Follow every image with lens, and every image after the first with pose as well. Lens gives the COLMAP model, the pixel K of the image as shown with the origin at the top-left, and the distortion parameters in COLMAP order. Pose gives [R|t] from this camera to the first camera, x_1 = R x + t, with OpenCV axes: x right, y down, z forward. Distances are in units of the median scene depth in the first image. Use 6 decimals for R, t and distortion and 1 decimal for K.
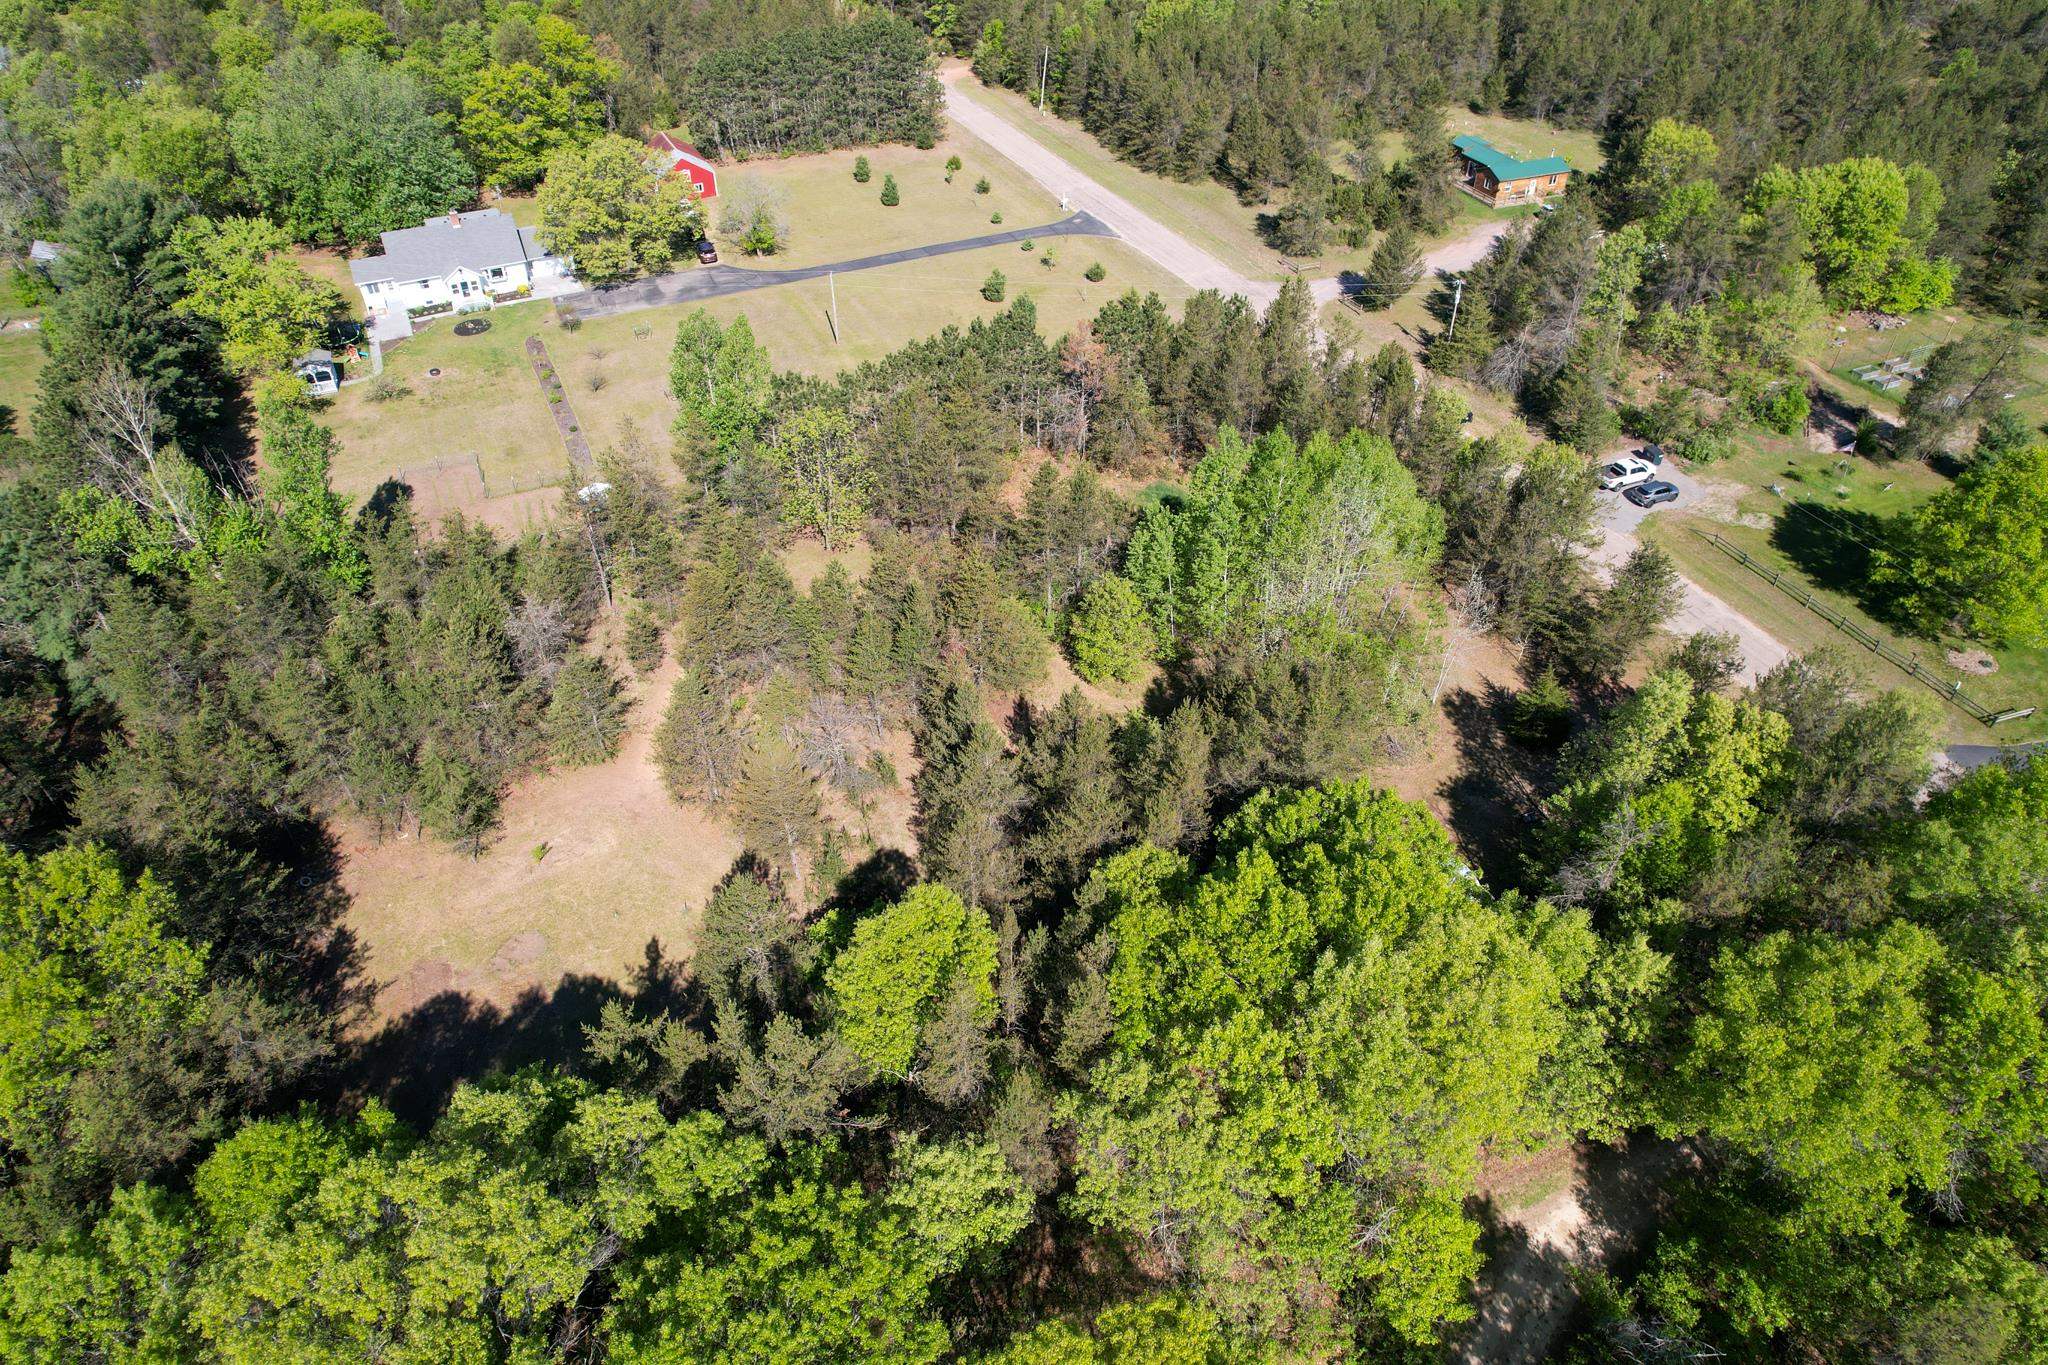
lens RADIAL K [[1304.5, 0, 1034.8], [0, 1304.5, 699.0], [0, 0, 1]] dist [-0.084423, 0.073892]
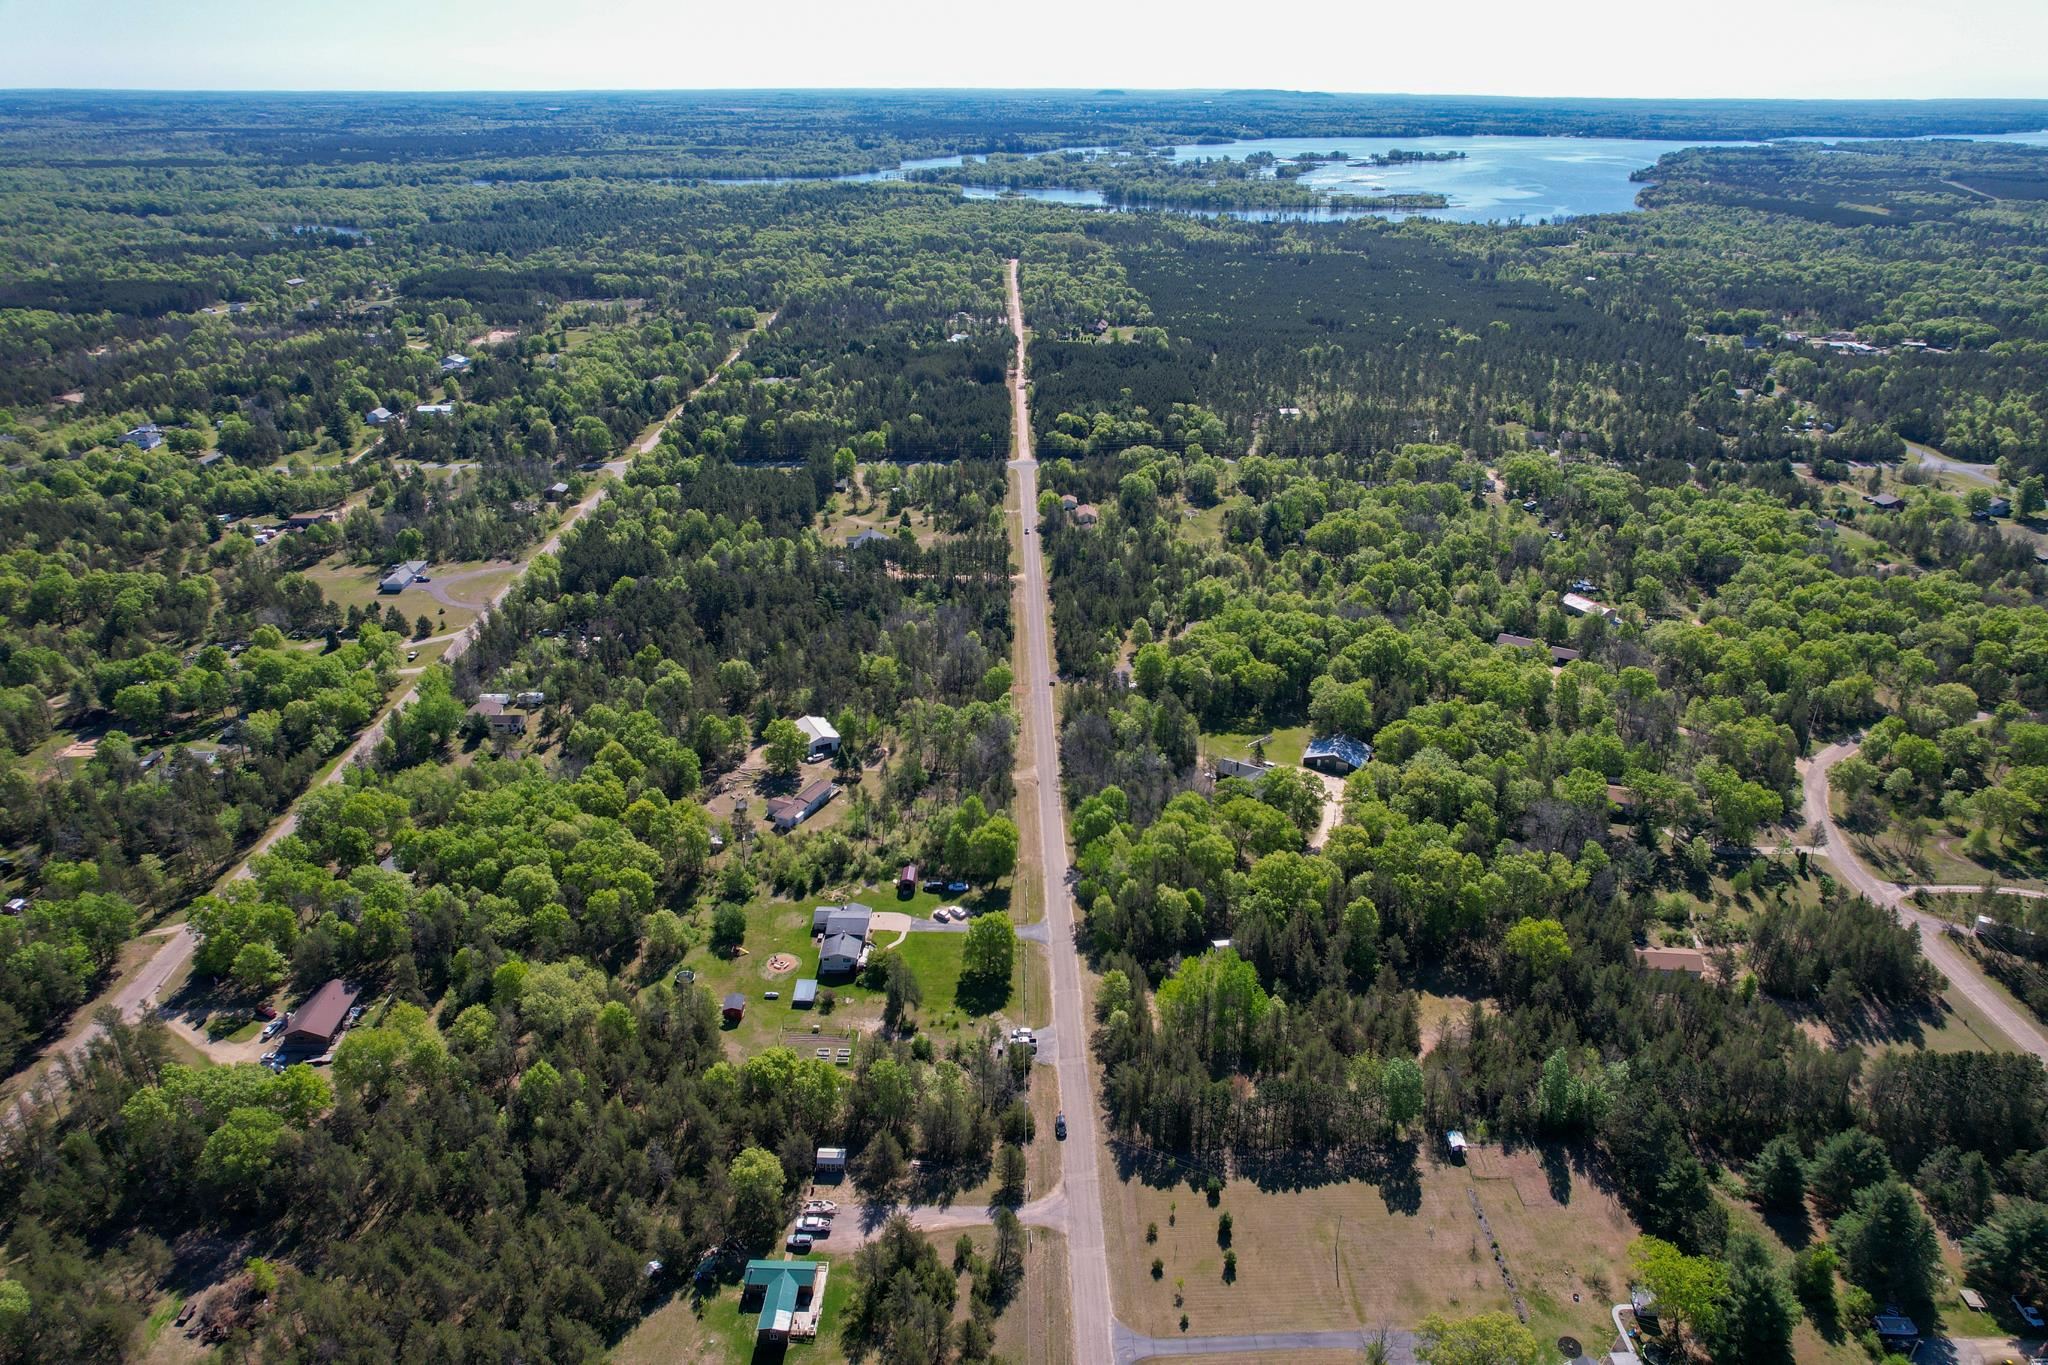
lens RADIAL K [[1304.5, 0, 1033.0], [0, 1304.5, 696.2], [0, 0, 1]] dist [-0.084423, 0.073892]
pose [[-0.912092, -0.184757, 0.365995, -0.275378], [0.259336, 0.431421, 0.864072, -2.178354], [-0.317541, 0.883029, -0.345581, 1.078164]]
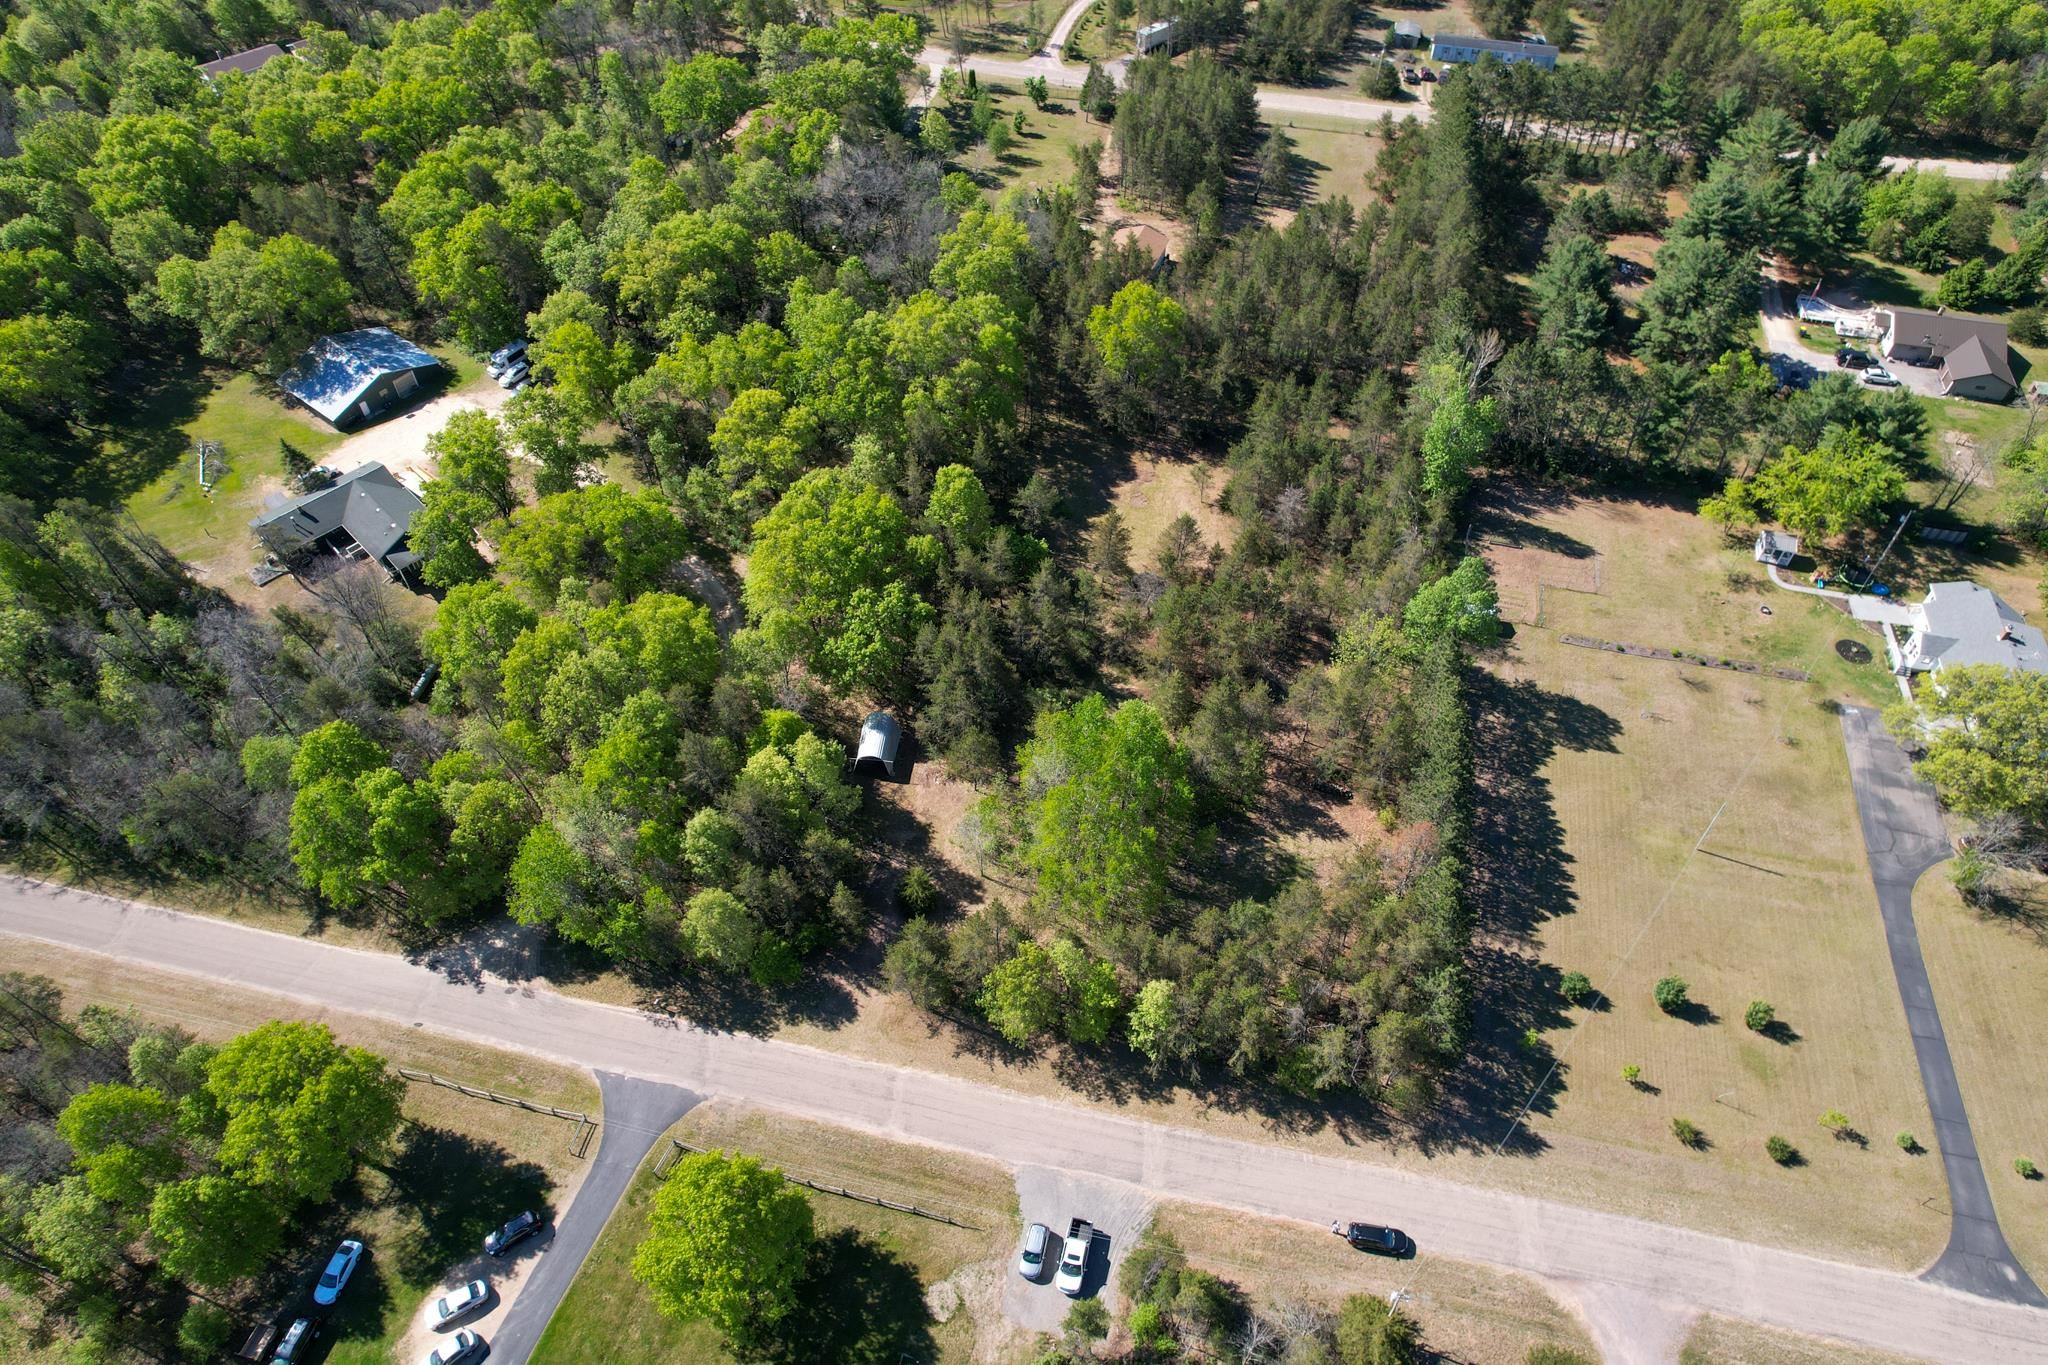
lens RADIAL K [[1304.5, 0, 1034.8], [0, 1304.5, 700.3], [0, 0, 1]] dist [-0.084423, 0.073892]
pose [[-0.623044, 0.589663, -0.513921, 0.619158], [-0.507625, 0.195052, 0.839209, -0.879067], [0.595092, 0.783743, 0.177801, 0.426568]]
